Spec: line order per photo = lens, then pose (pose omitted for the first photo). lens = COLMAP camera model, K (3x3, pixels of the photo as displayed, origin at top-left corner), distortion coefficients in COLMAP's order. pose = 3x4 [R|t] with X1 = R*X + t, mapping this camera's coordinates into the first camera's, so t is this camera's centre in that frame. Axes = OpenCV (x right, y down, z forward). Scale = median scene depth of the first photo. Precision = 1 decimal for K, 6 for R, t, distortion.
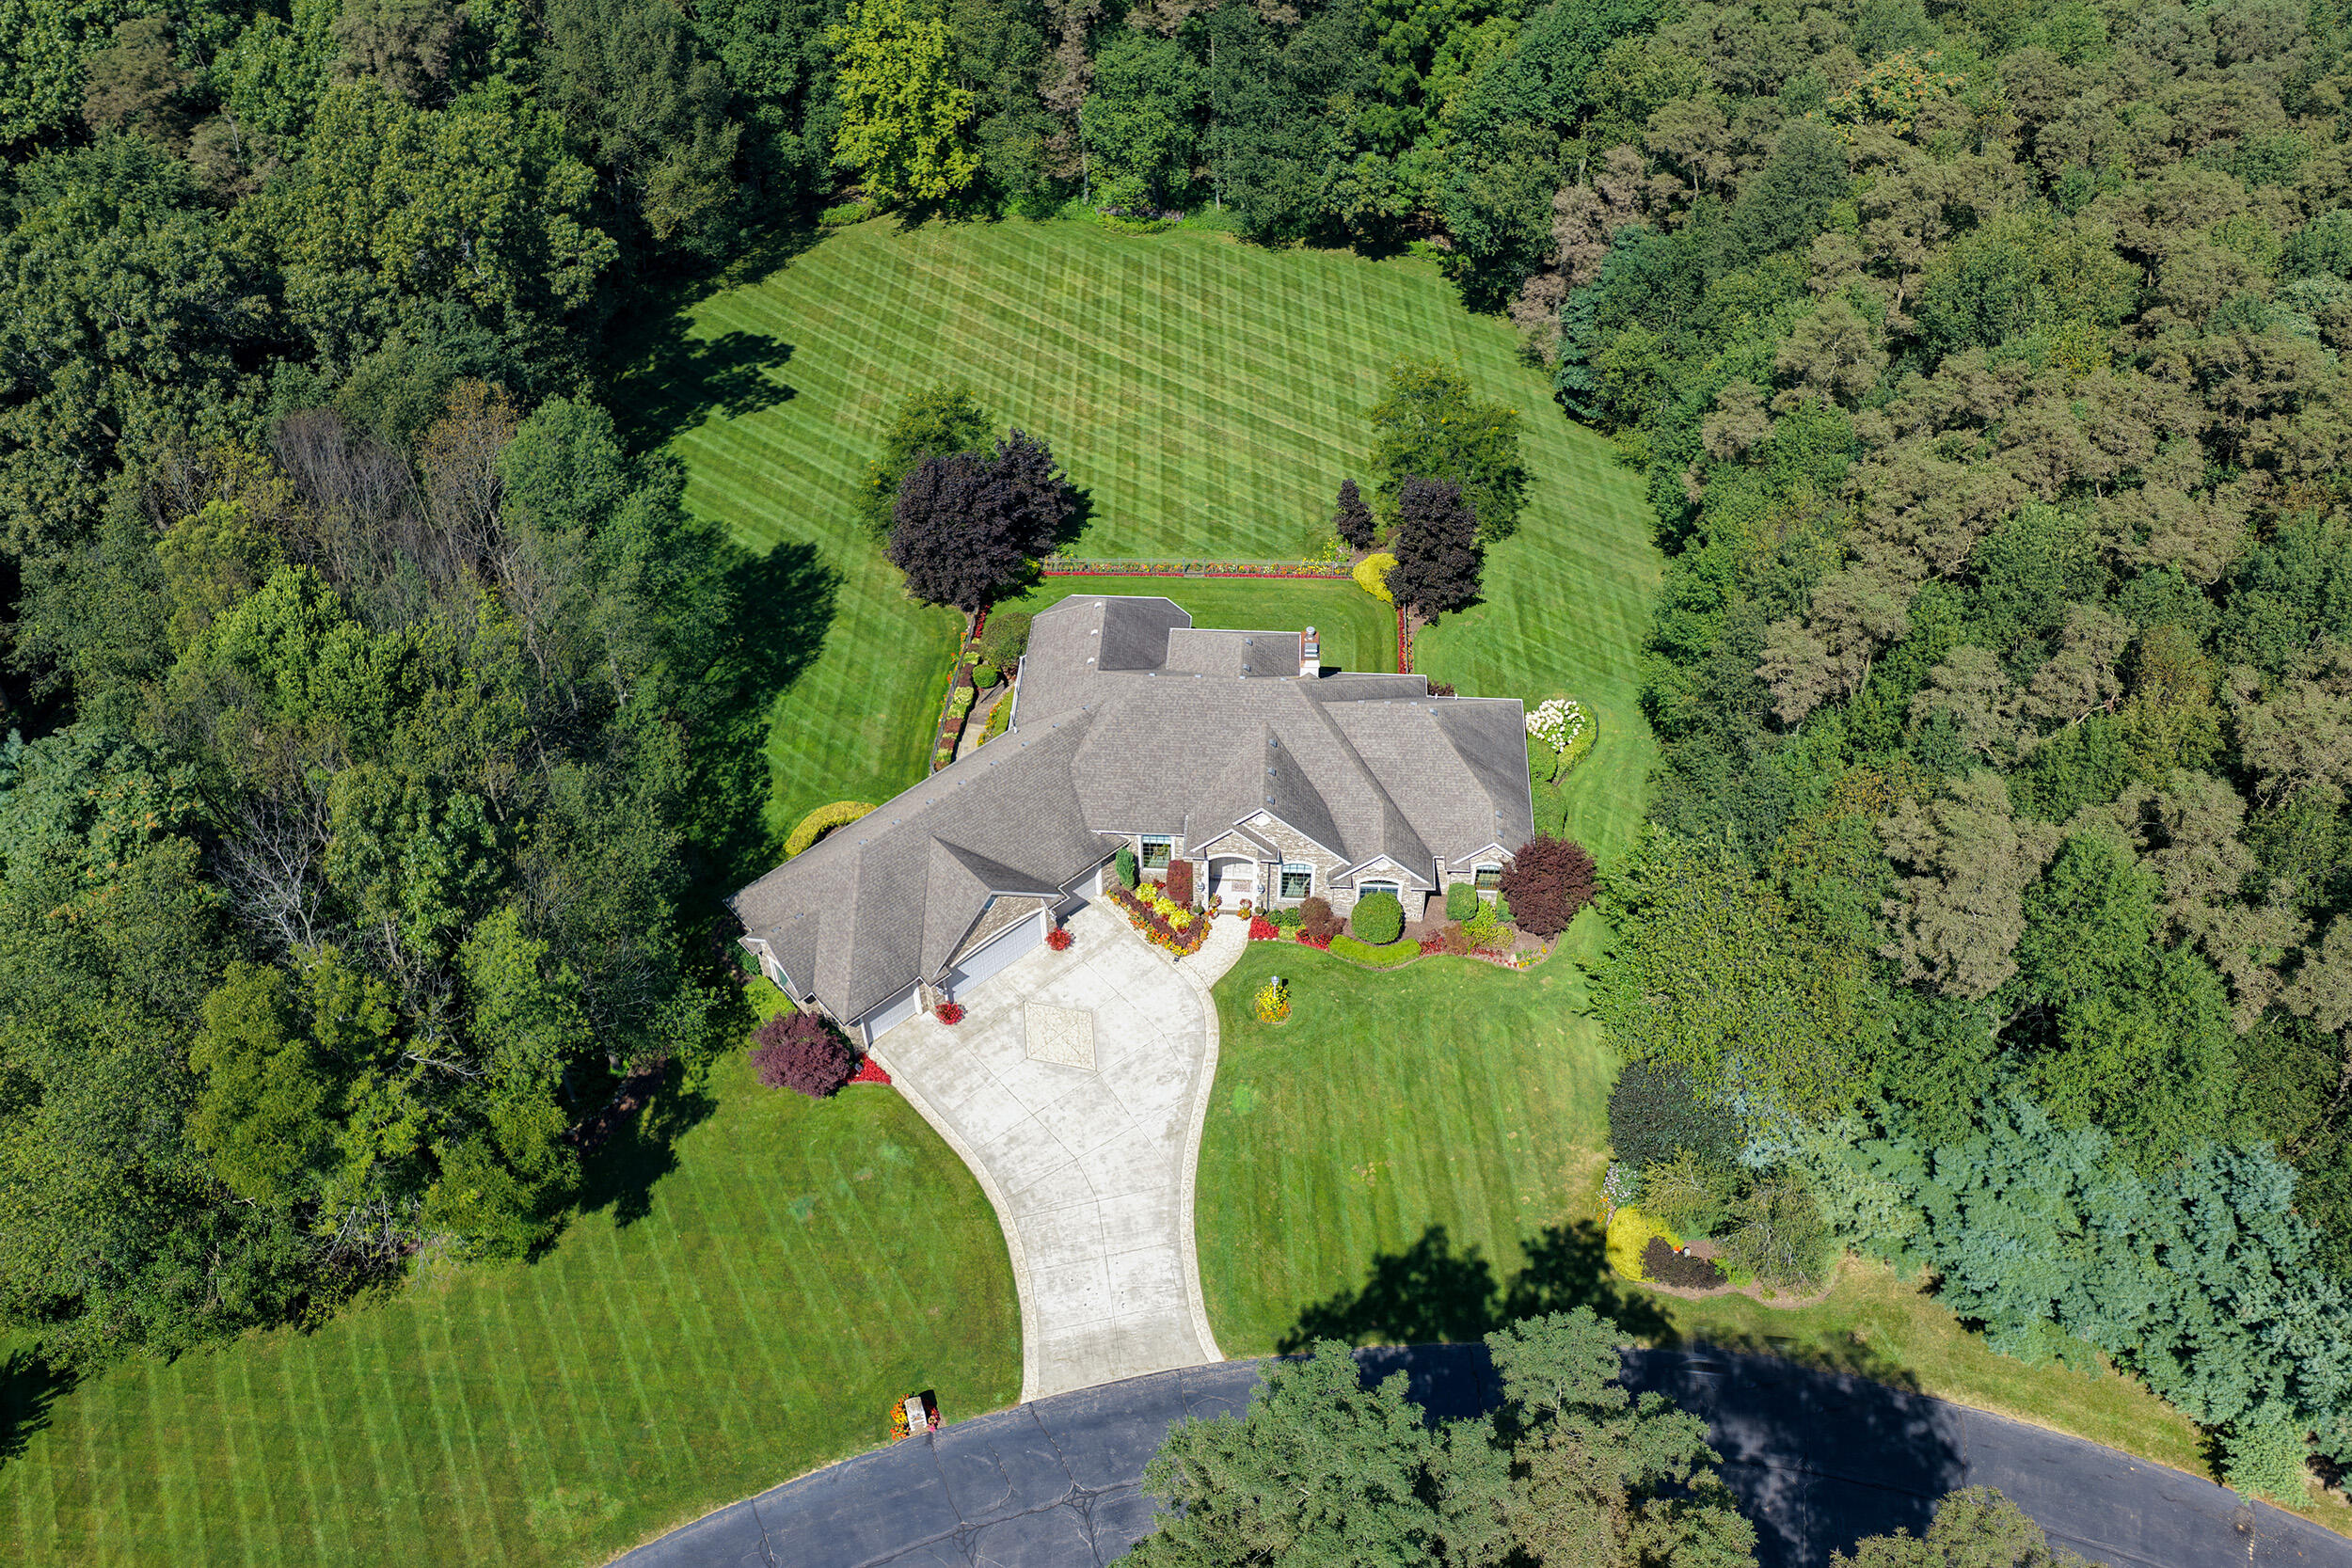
lens RADIAL K [[1991.9, 0, 1177.2], [0, 1991.9, 825.0], [0, 0, 1]] dist [0.000830, -0.001463]
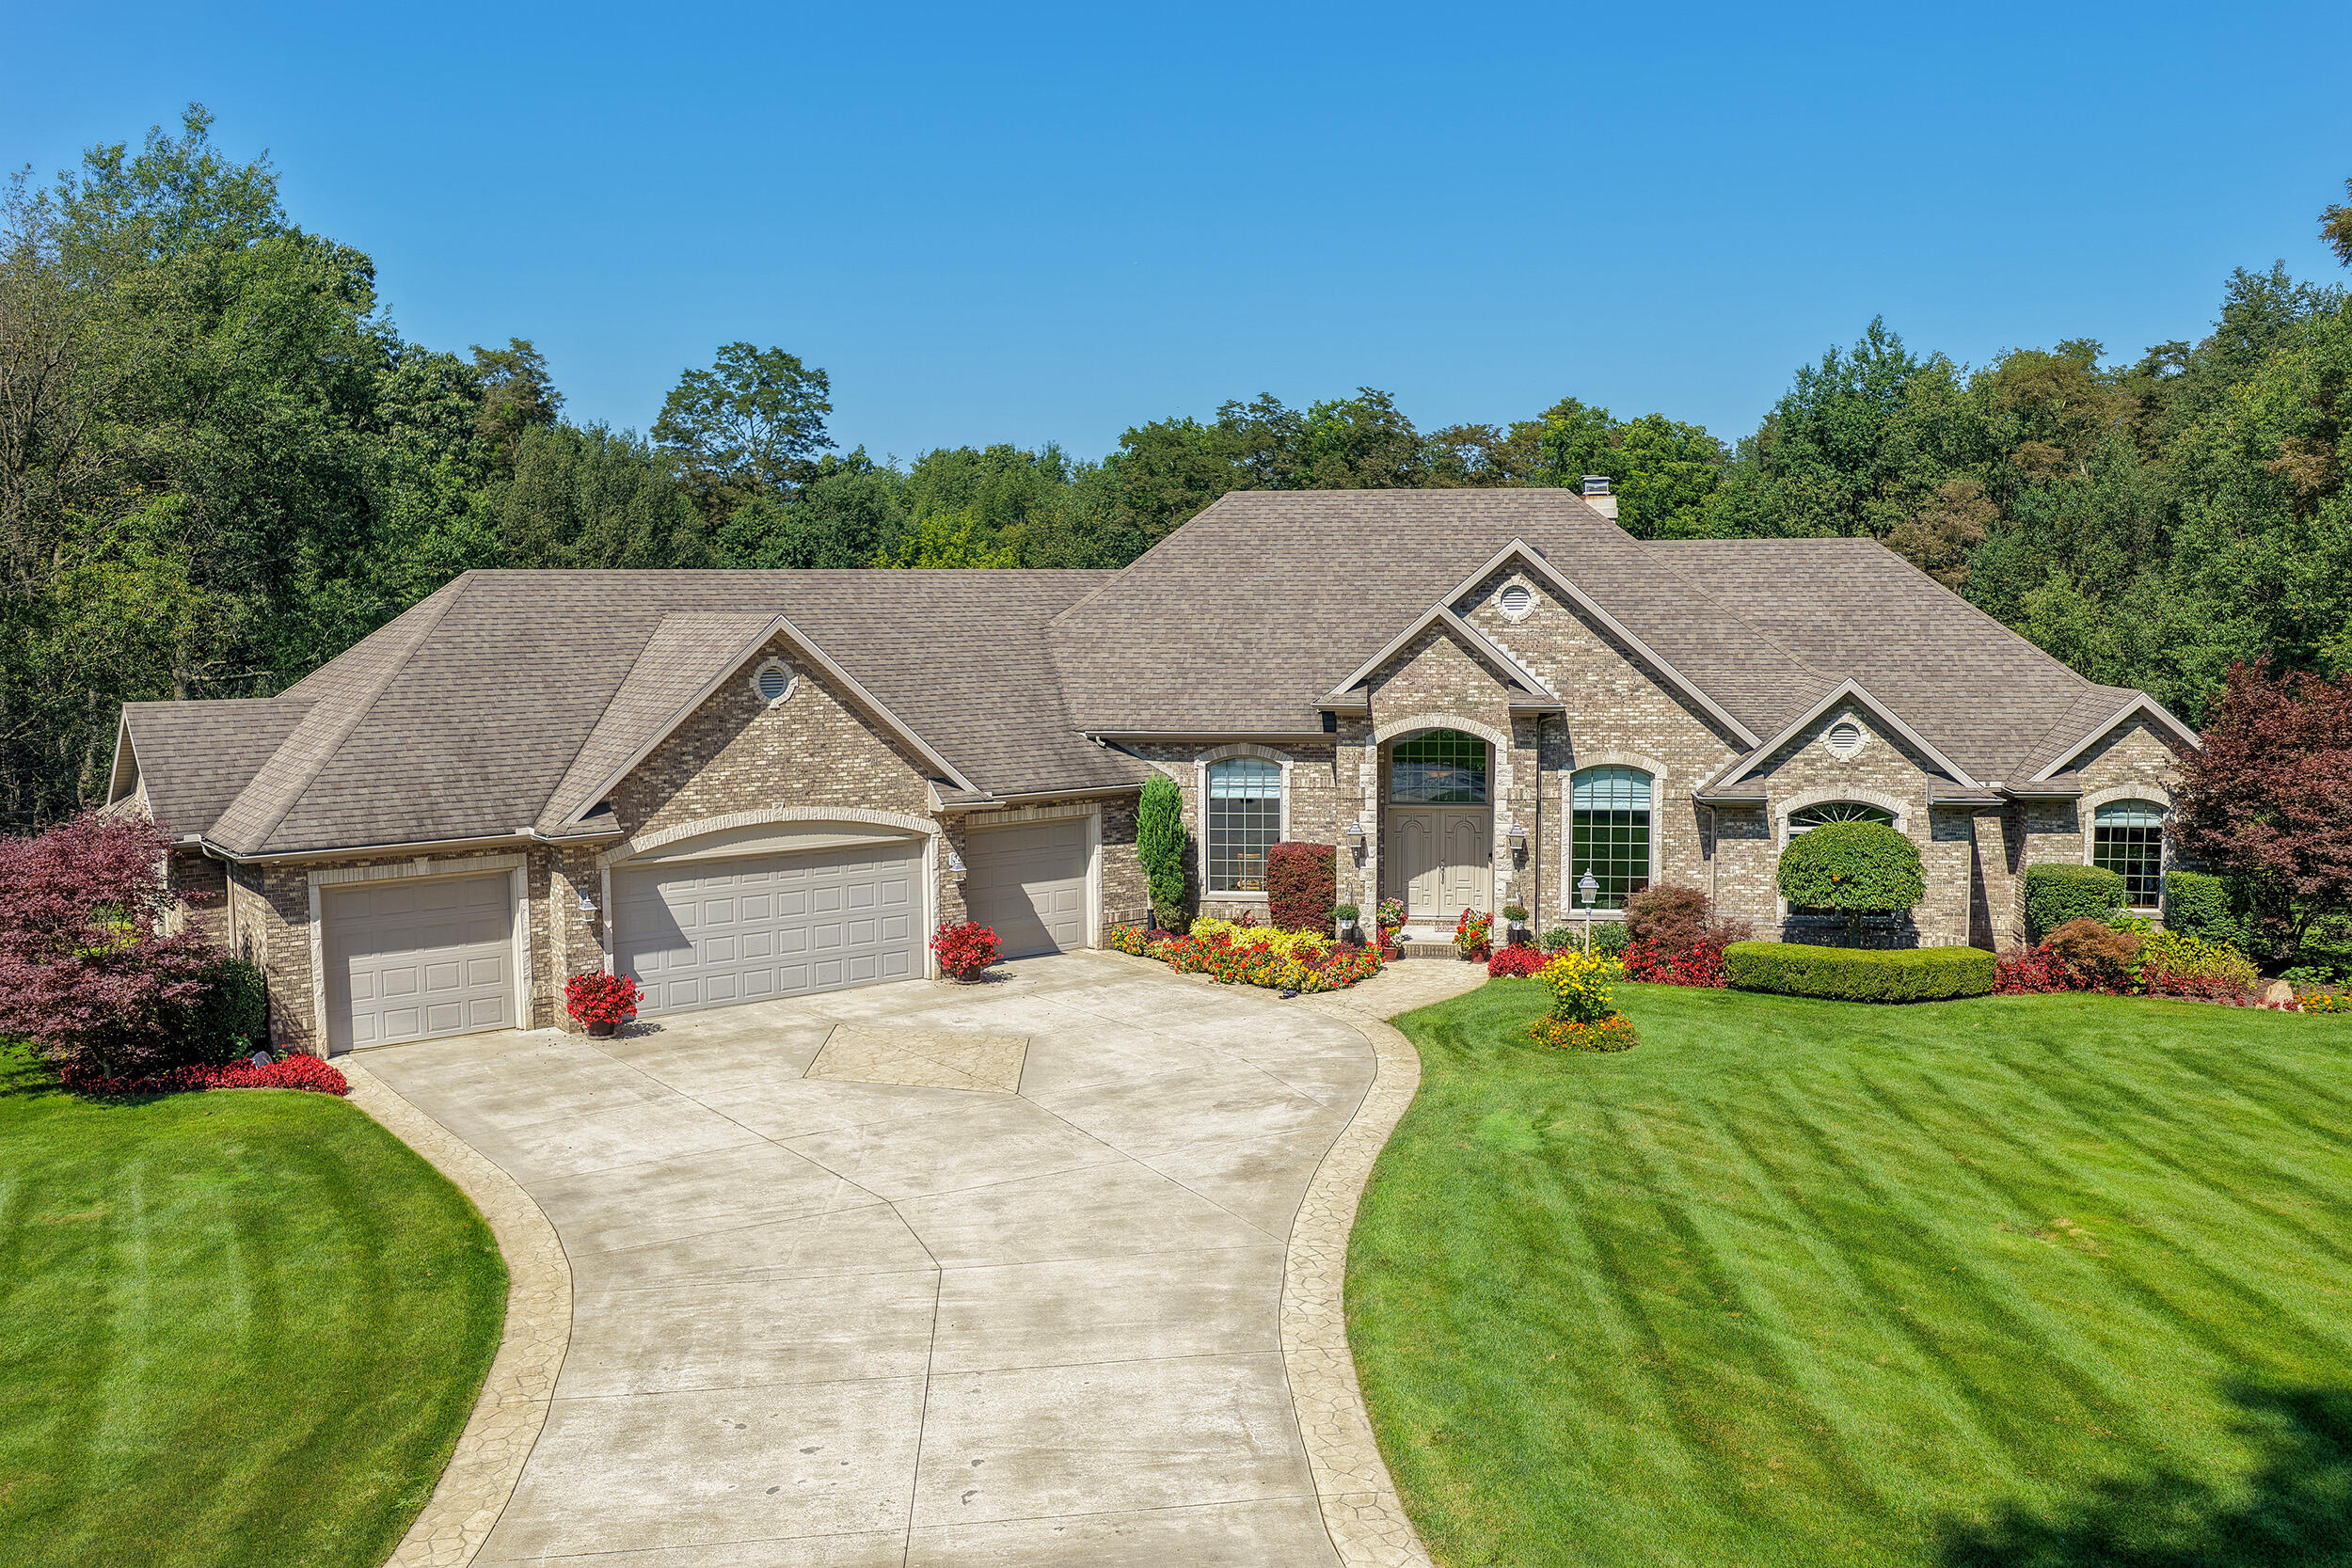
lens RADIAL K [[1967.6, 0, 1188.4], [0, 1967.6, 783.0], [0, 0, 1]] dist [-0.002895, 0.002359]
pose [[0.997801, 0.016379, -0.064221, 0.003902], [-0.055087, 0.743722, -0.666216, 0.286482], [0.036851, 0.668289, 0.742989, 0.747581]]
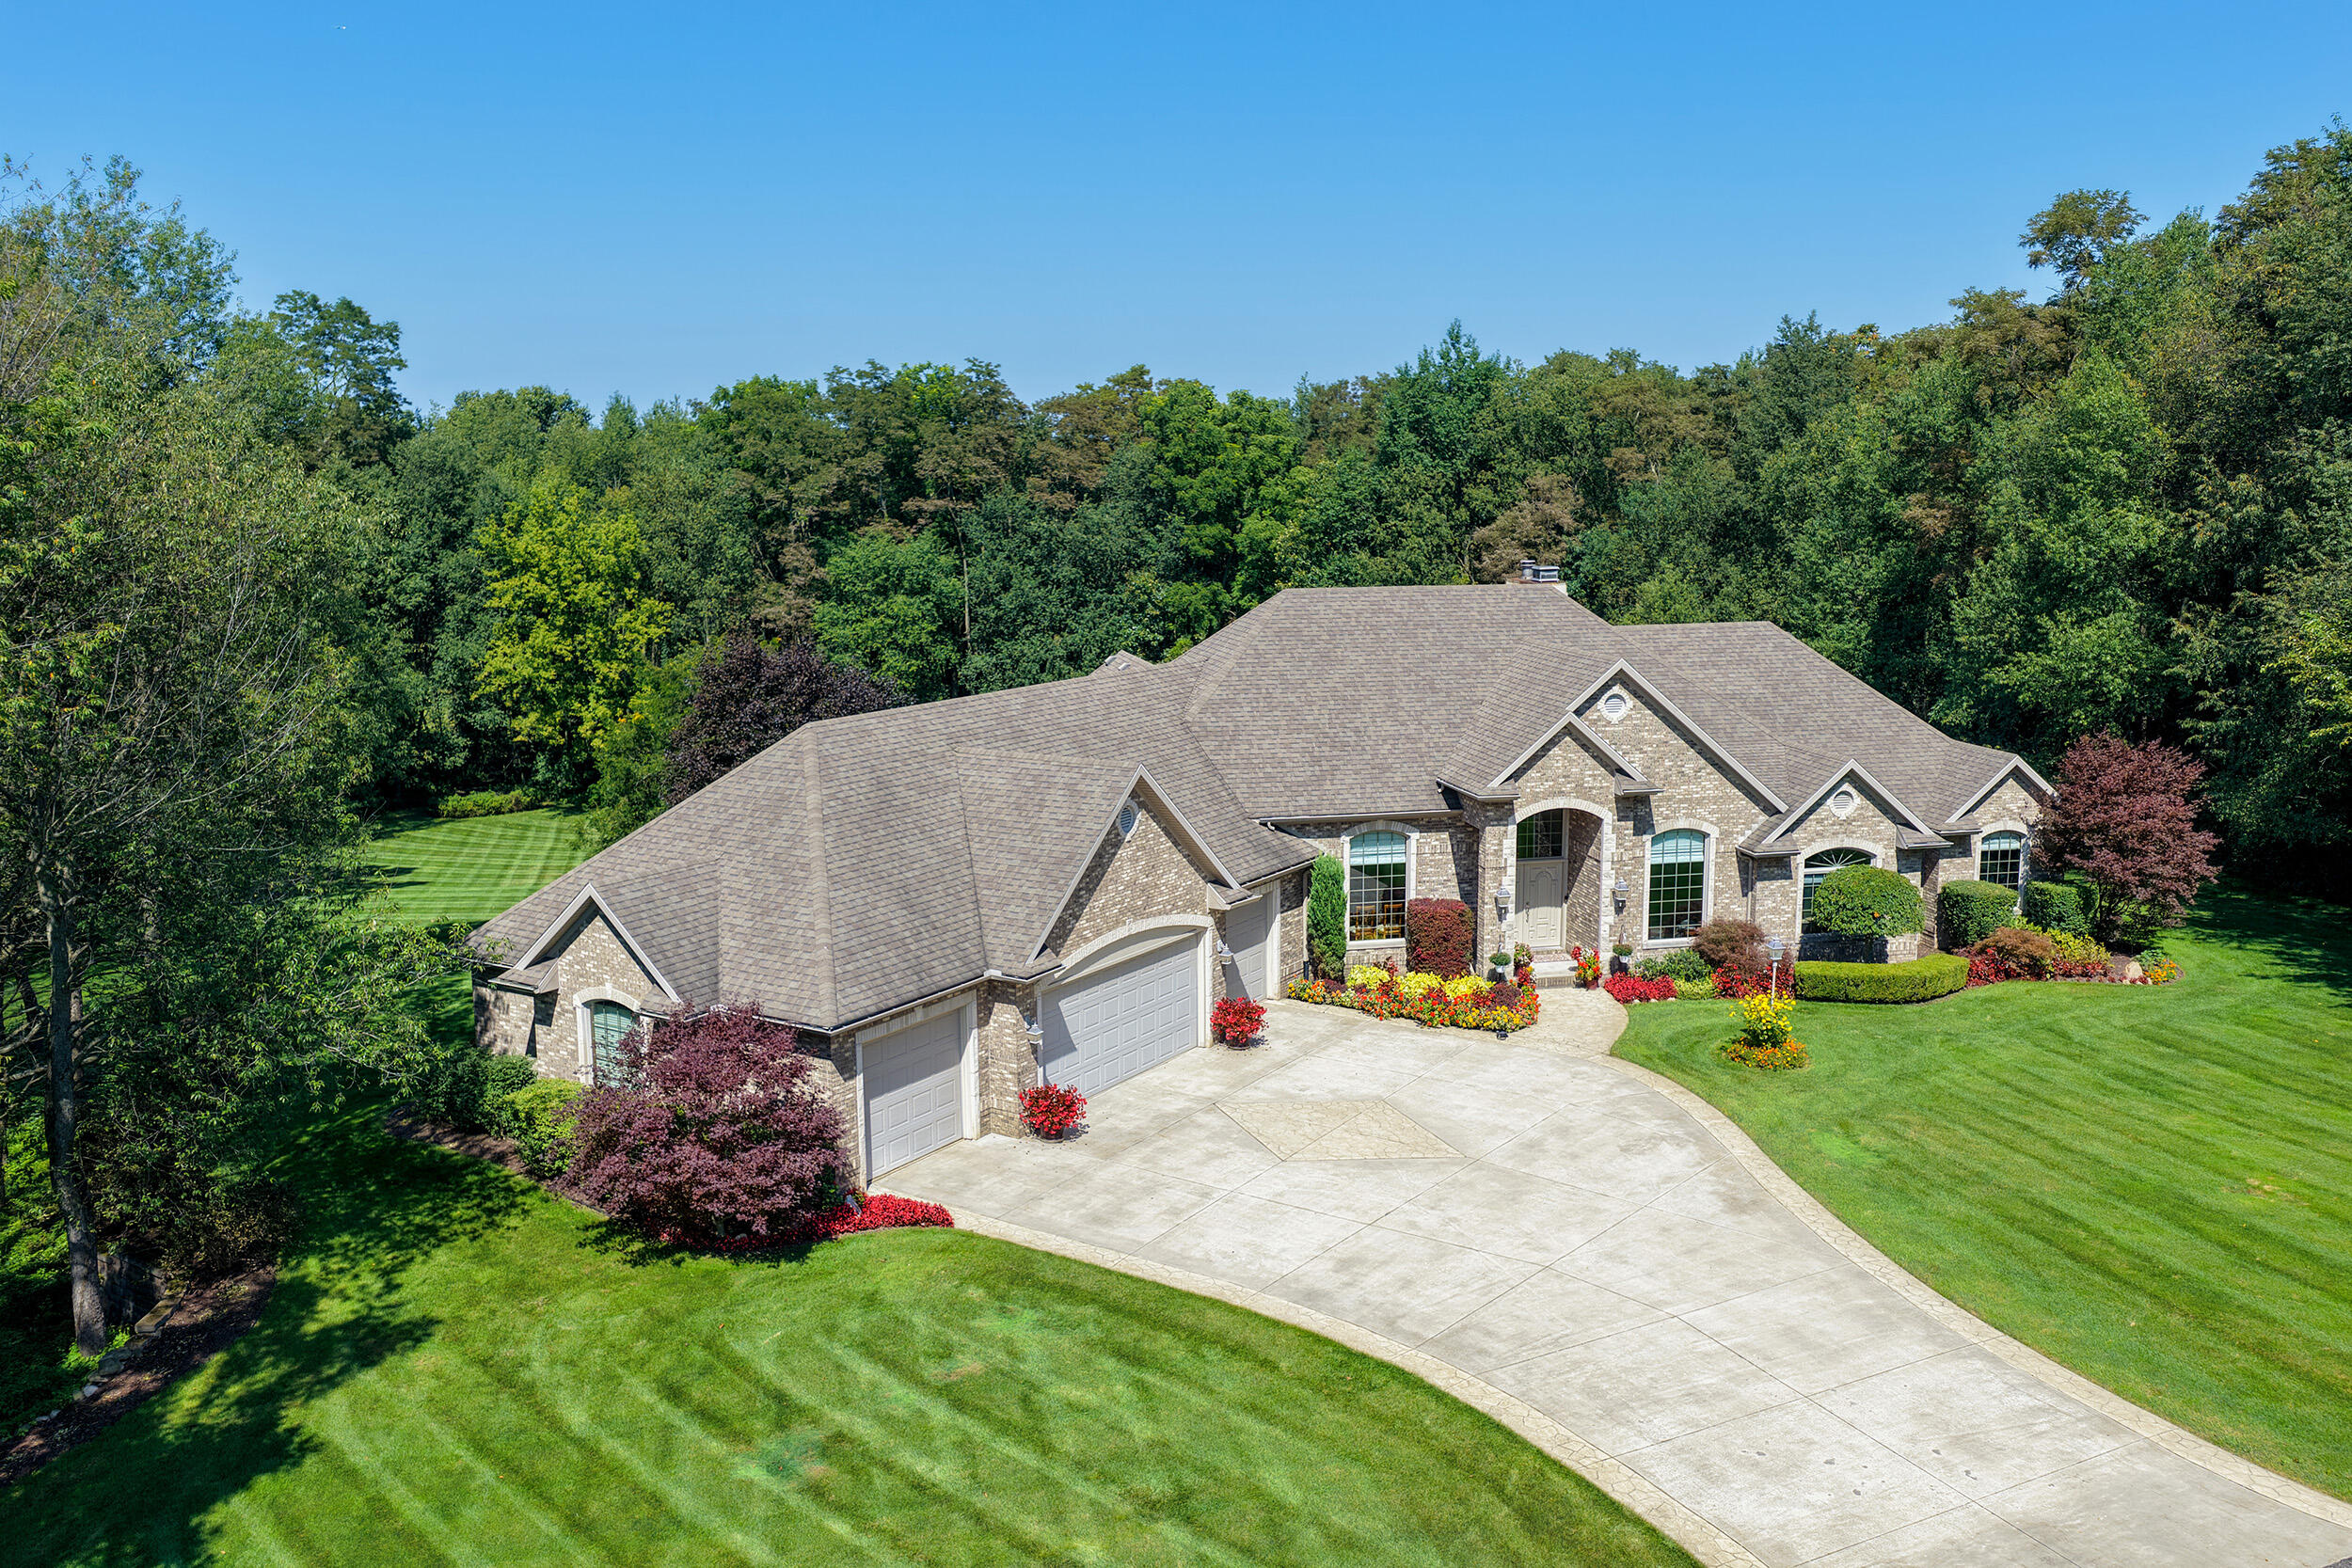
lens RADIAL K [[1967.6, 0, 1188.4], [0, 1967.6, 783.0], [0, 0, 1]] dist [-0.002895, 0.002359]
pose [[0.959754, -0.035551, 0.278581, -0.198182], [0.200619, 0.780946, -0.591503, 0.283823], [-0.196528, 0.623587, 0.756648, 0.673367]]
